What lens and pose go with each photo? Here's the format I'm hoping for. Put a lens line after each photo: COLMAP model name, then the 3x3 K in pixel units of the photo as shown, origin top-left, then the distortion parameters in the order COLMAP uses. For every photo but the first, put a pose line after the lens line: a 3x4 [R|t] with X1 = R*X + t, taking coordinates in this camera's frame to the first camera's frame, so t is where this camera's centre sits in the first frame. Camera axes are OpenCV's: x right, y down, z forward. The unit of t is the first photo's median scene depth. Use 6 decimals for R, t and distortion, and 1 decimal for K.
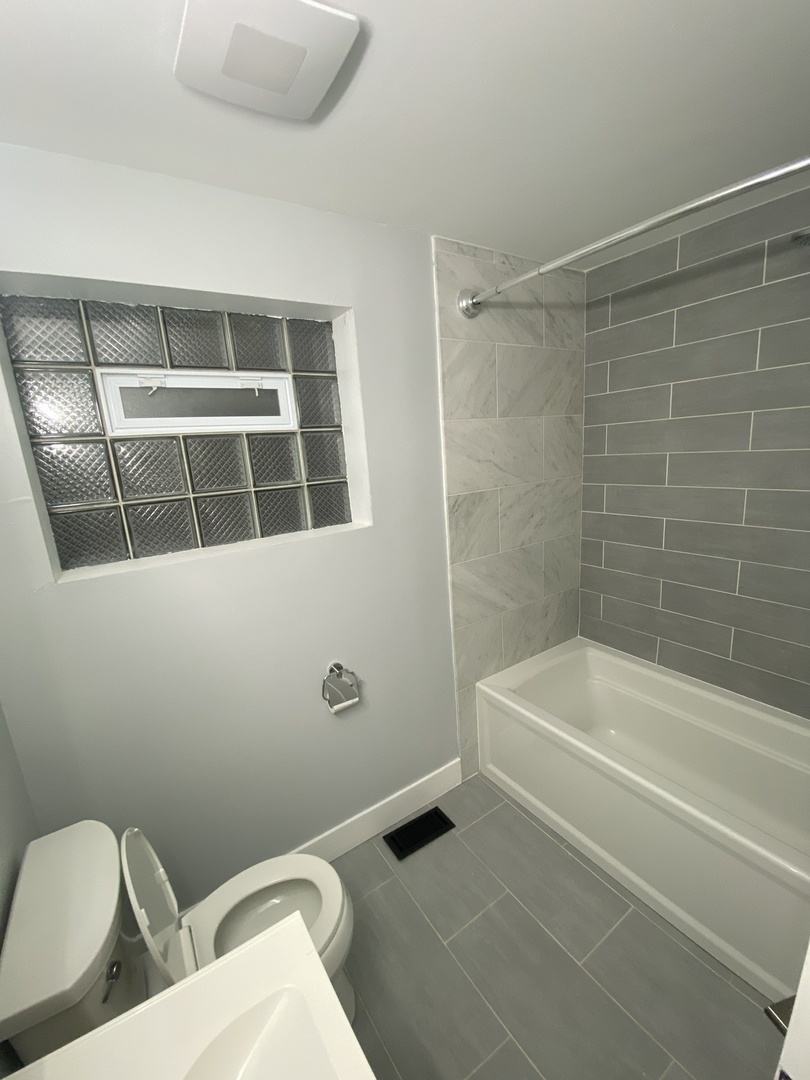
lens RADIAL K [[434.5, 0, 407.5], [0, 434.5, 542.1], [0, 0, 1]] dist [0.040028, -0.034172]
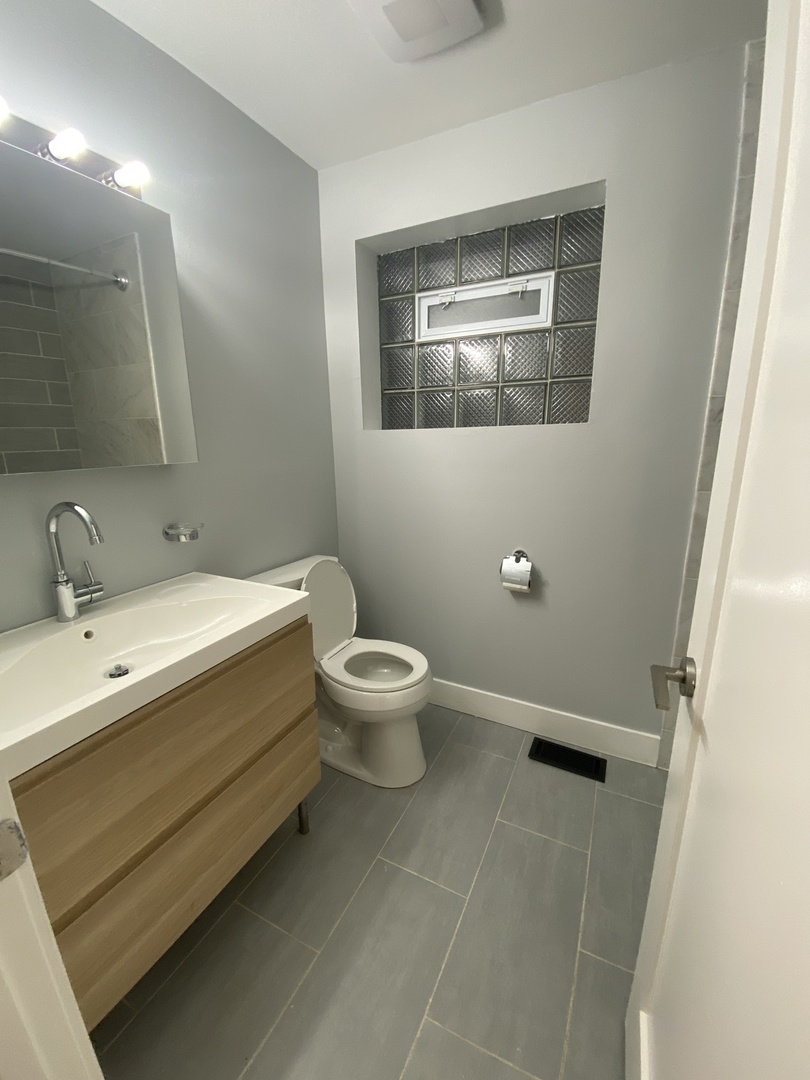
lens RADIAL K [[434.5, 0, 407.5], [0, 434.5, 542.1], [0, 0, 1]] dist [0.040028, -0.034172]
pose [[0.494940, 0.267568, -0.826705, 0.630543], [-0.212485, 0.959793, 0.183430, 0.129706], [0.842546, 0.084876, 0.531895, 0.198024]]
